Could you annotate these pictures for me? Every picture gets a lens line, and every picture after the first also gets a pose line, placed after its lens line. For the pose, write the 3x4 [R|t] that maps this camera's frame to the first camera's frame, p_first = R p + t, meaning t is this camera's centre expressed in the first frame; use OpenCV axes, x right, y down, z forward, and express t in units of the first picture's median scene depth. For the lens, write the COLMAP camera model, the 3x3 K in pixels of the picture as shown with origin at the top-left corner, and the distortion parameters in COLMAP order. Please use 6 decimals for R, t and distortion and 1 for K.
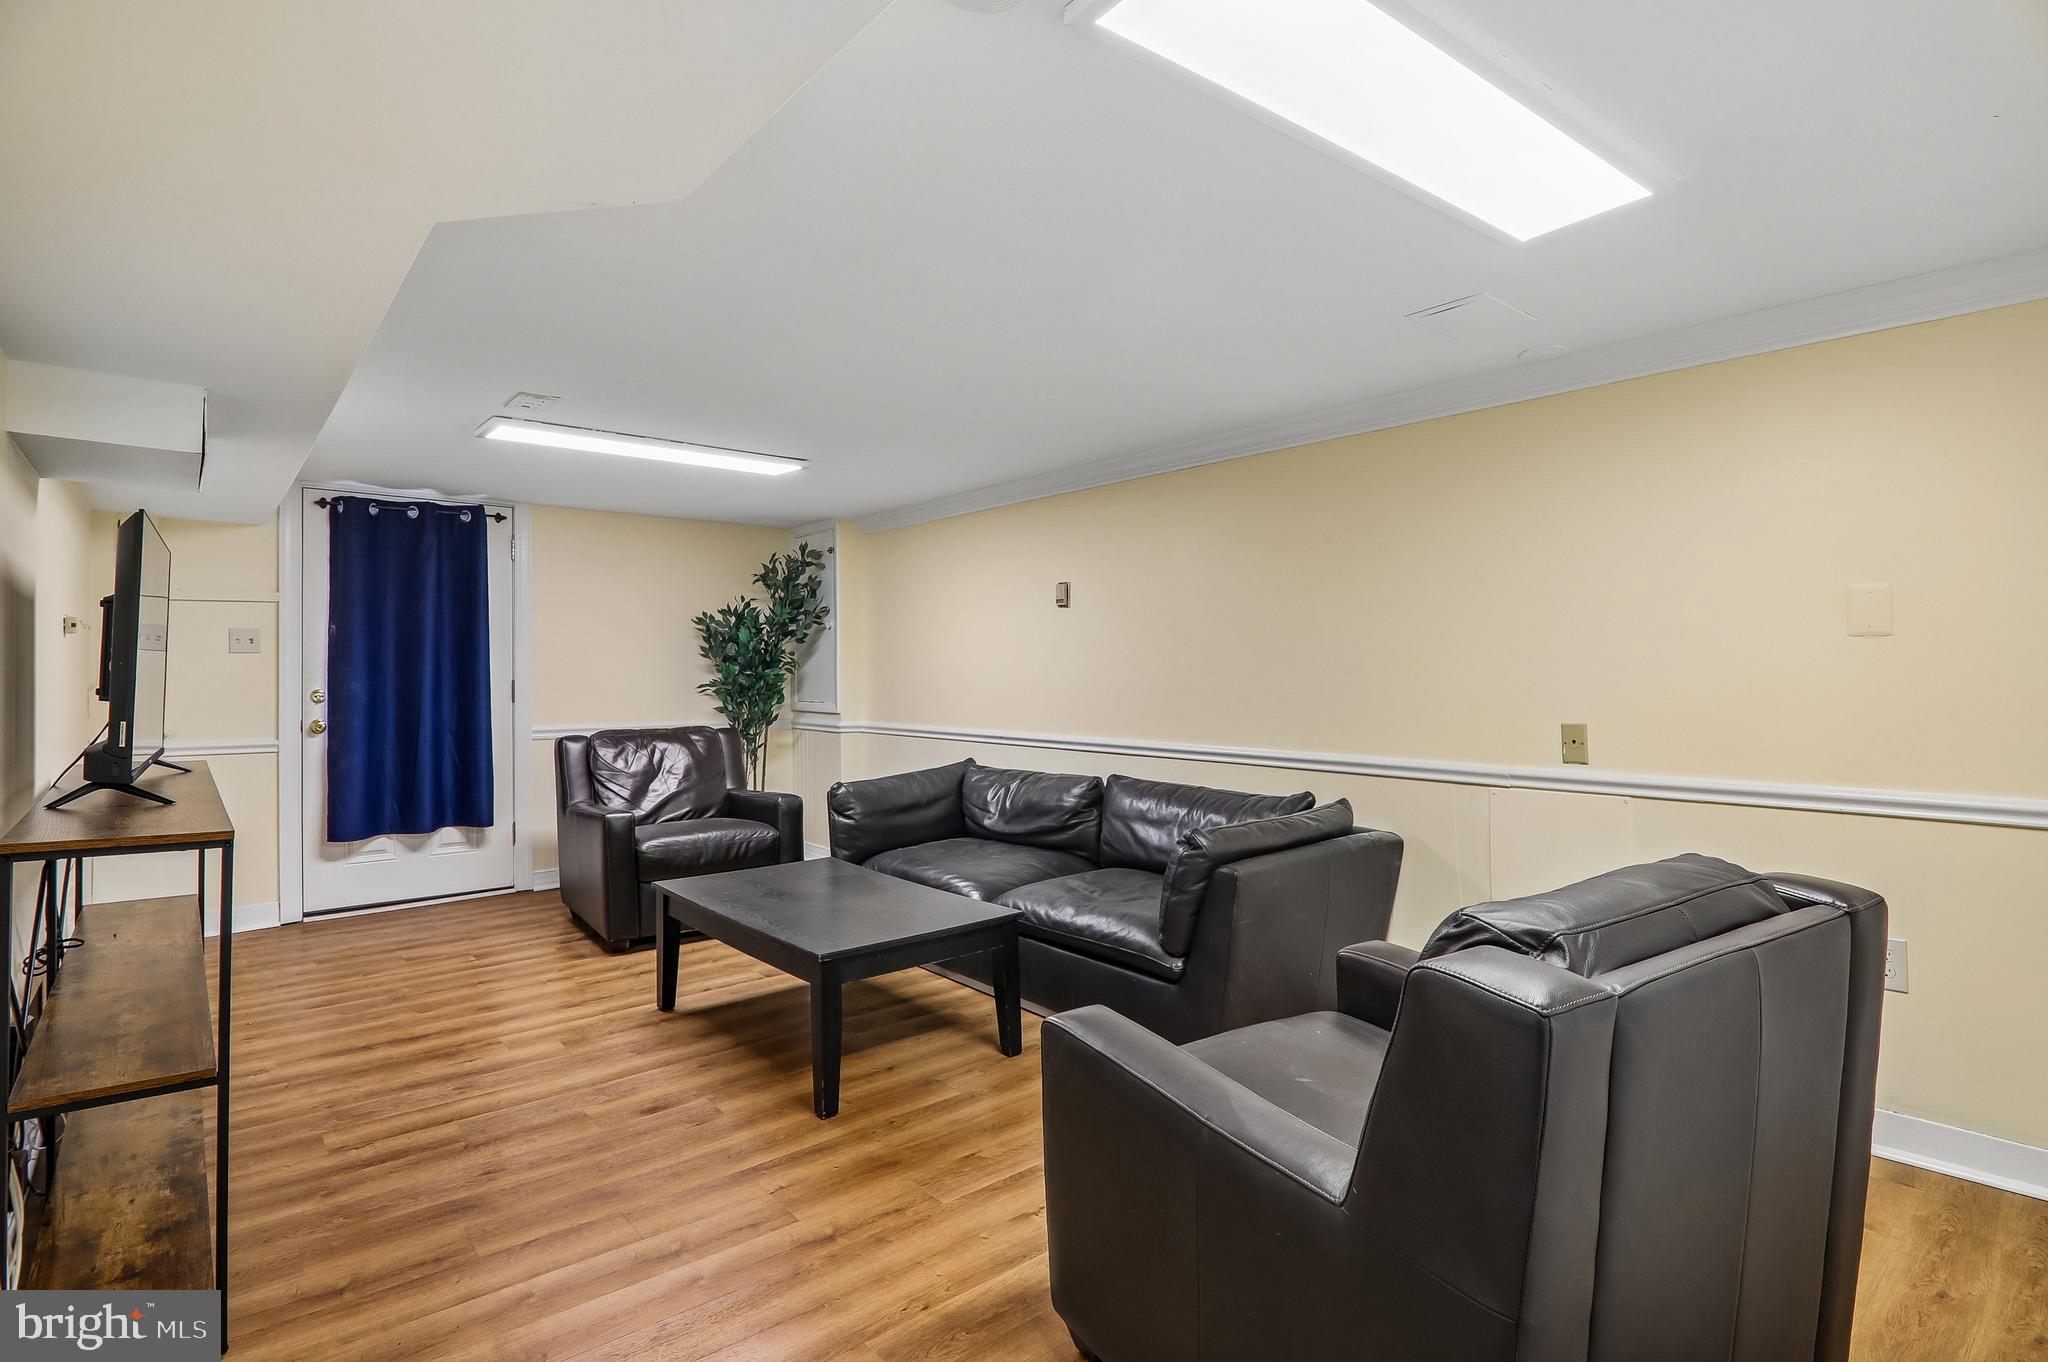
lens RADIAL K [[1001.3, 0, 1028.0], [0, 1001.3, 660.9], [0, 0, 1]] dist [-0.019069, -0.000205]
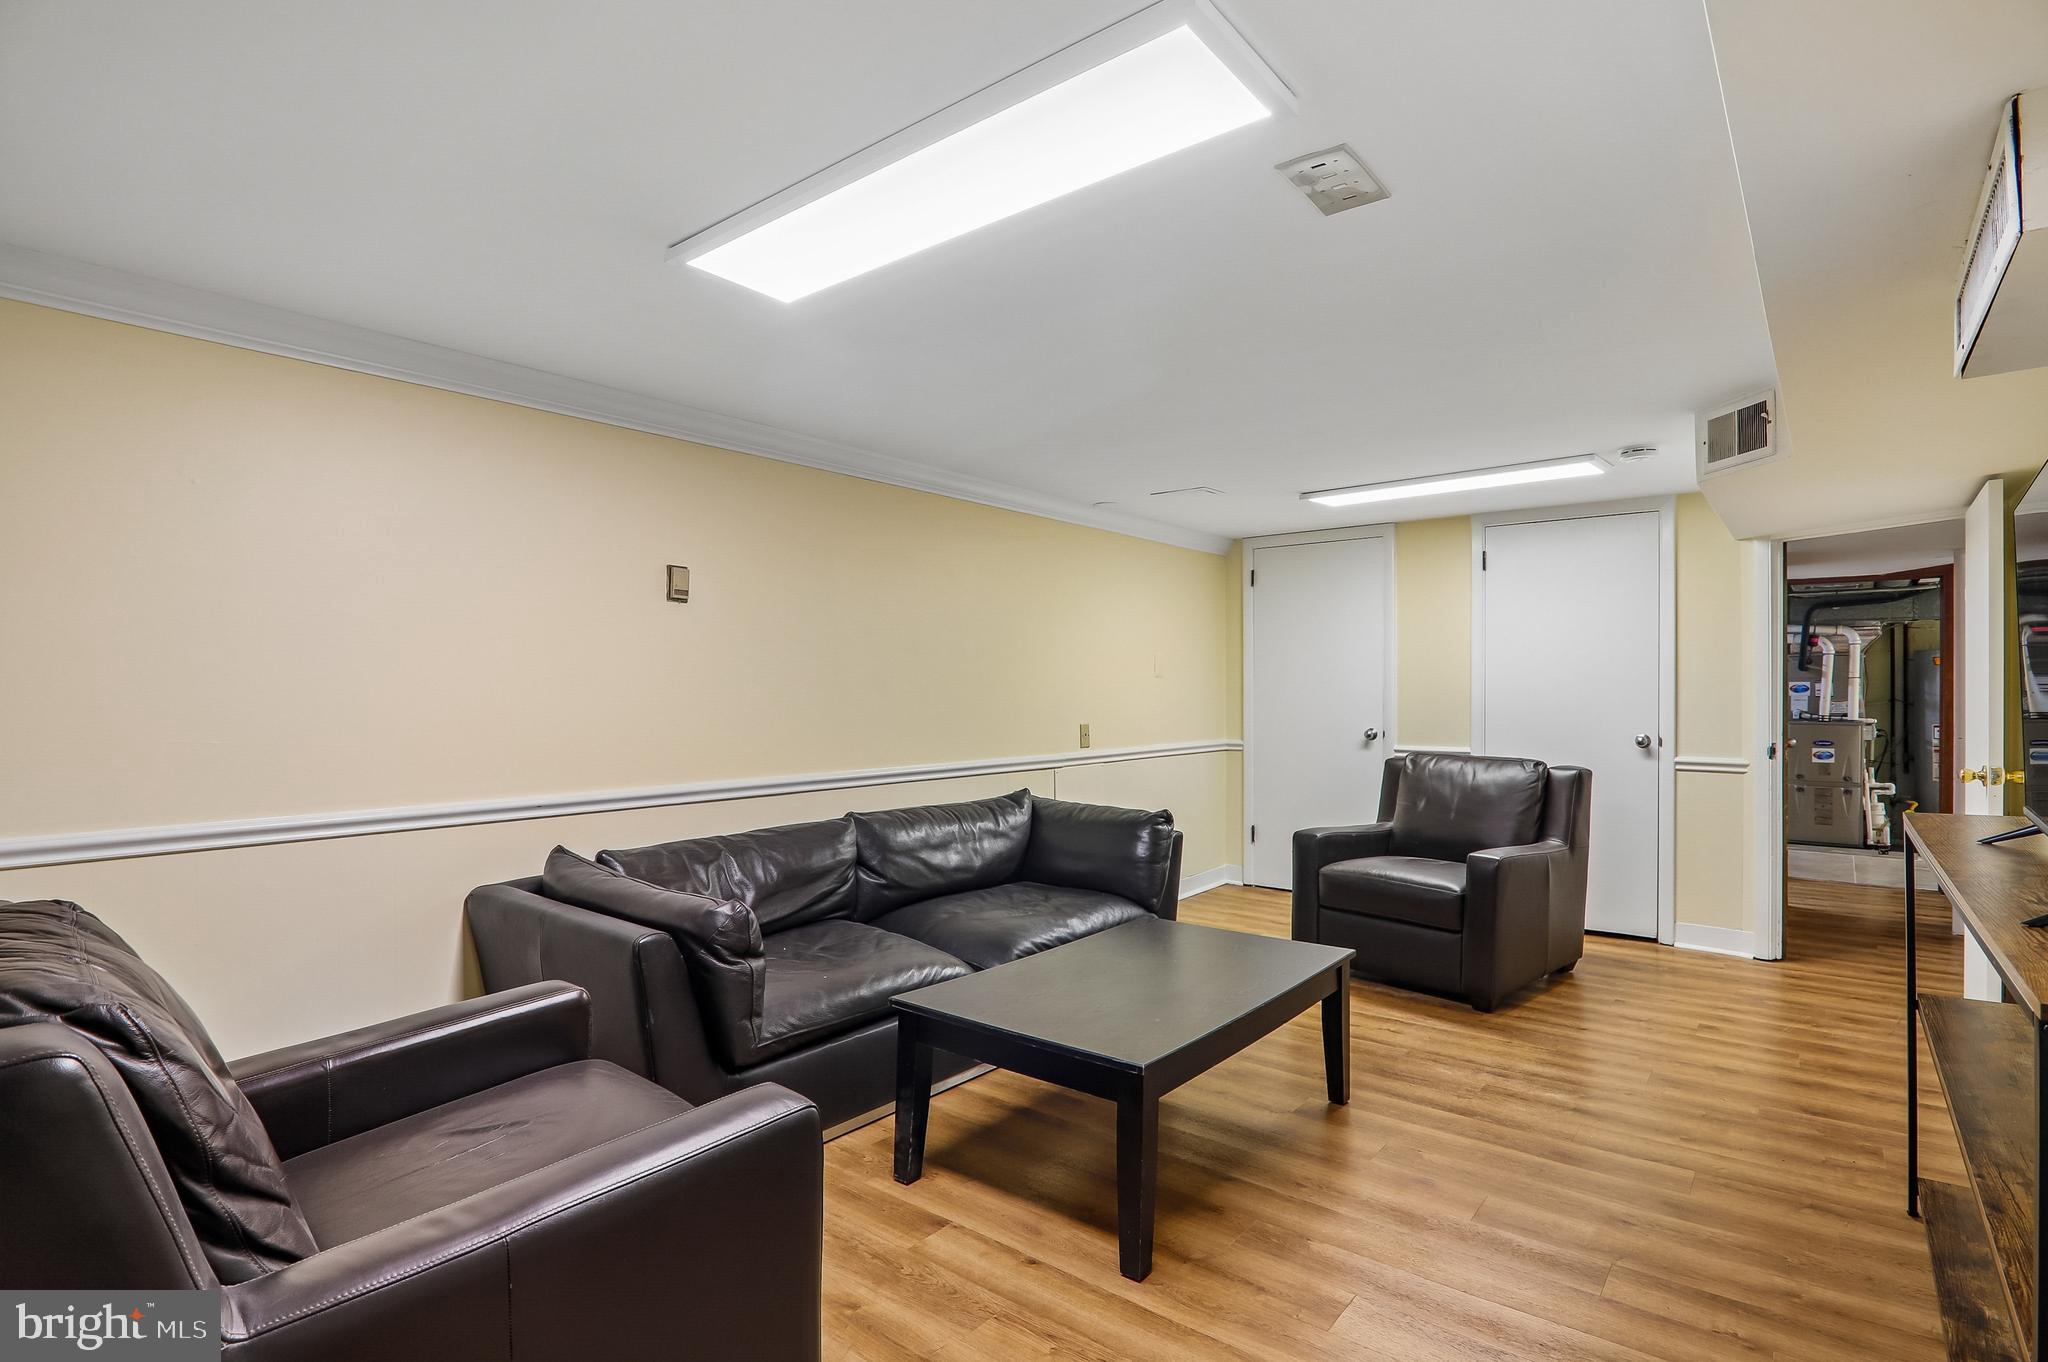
lens RADIAL K [[1018.0, 0, 1030.1], [0, 1018.0, 674.7], [0, 0, 1]] dist [-0.018709, -0.000224]
pose [[-0.189821, 0.020416, 0.981606, -0.850504], [-0.007594, 0.999723, -0.022261, 0.013916], [-0.981789, -0.011680, -0.189614, 1.070141]]
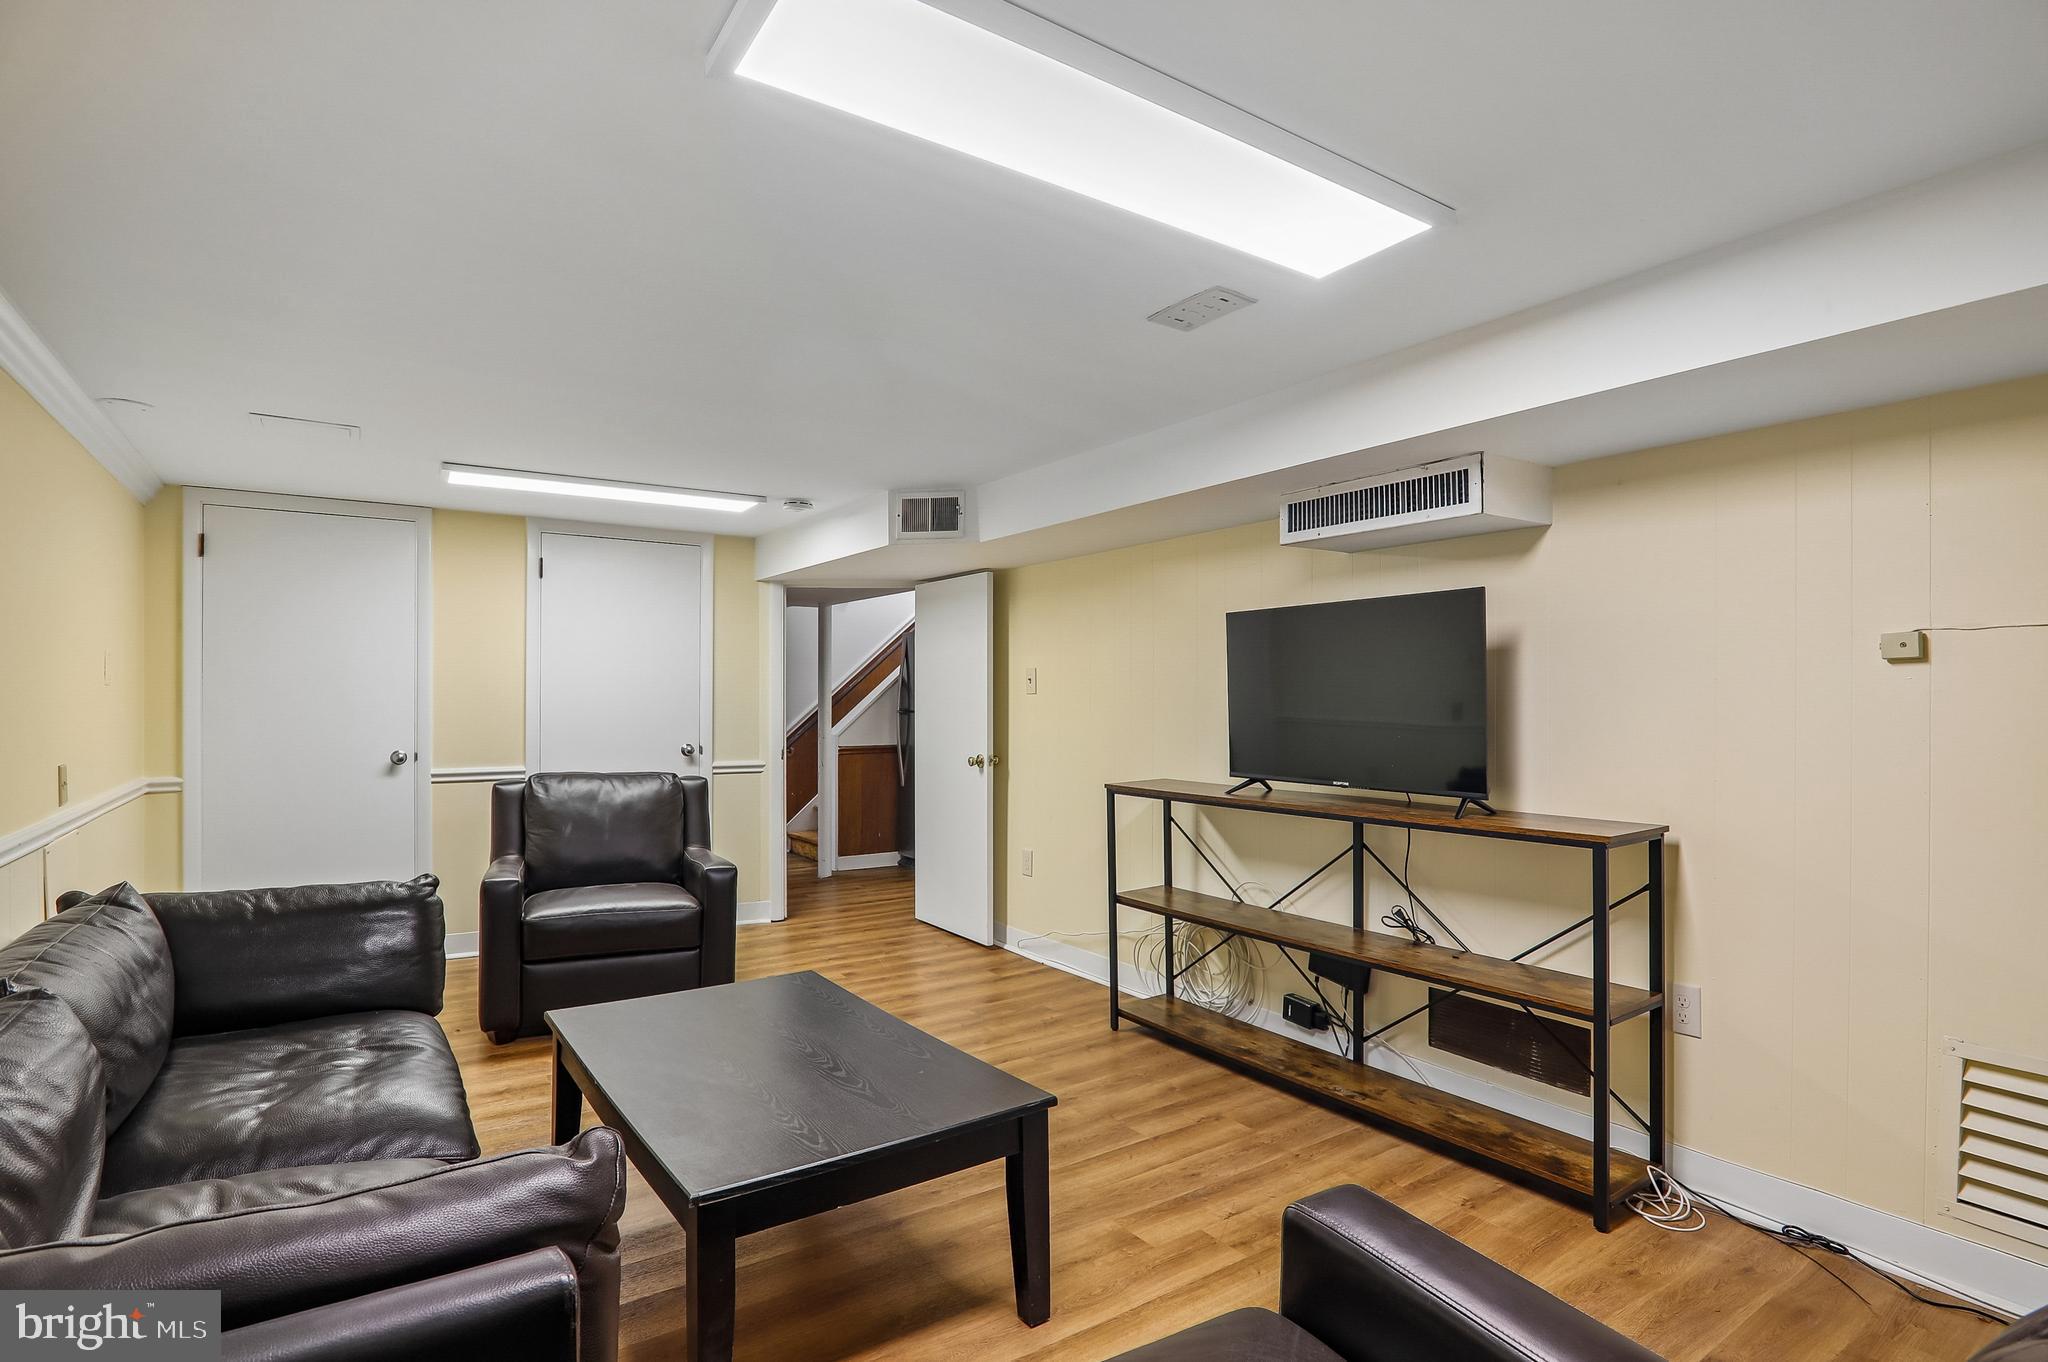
lens RADIAL K [[1018.0, 0, 1030.1], [0, 1018.0, 674.7], [0, 0, 1]] dist [-0.018709, -0.000224]
pose [[-0.995386, 0.005067, 0.095819, -0.381425], [0.001915, 0.999455, -0.032953, 0.005776], [-0.095934, -0.032617, -0.994853, 1.433779]]
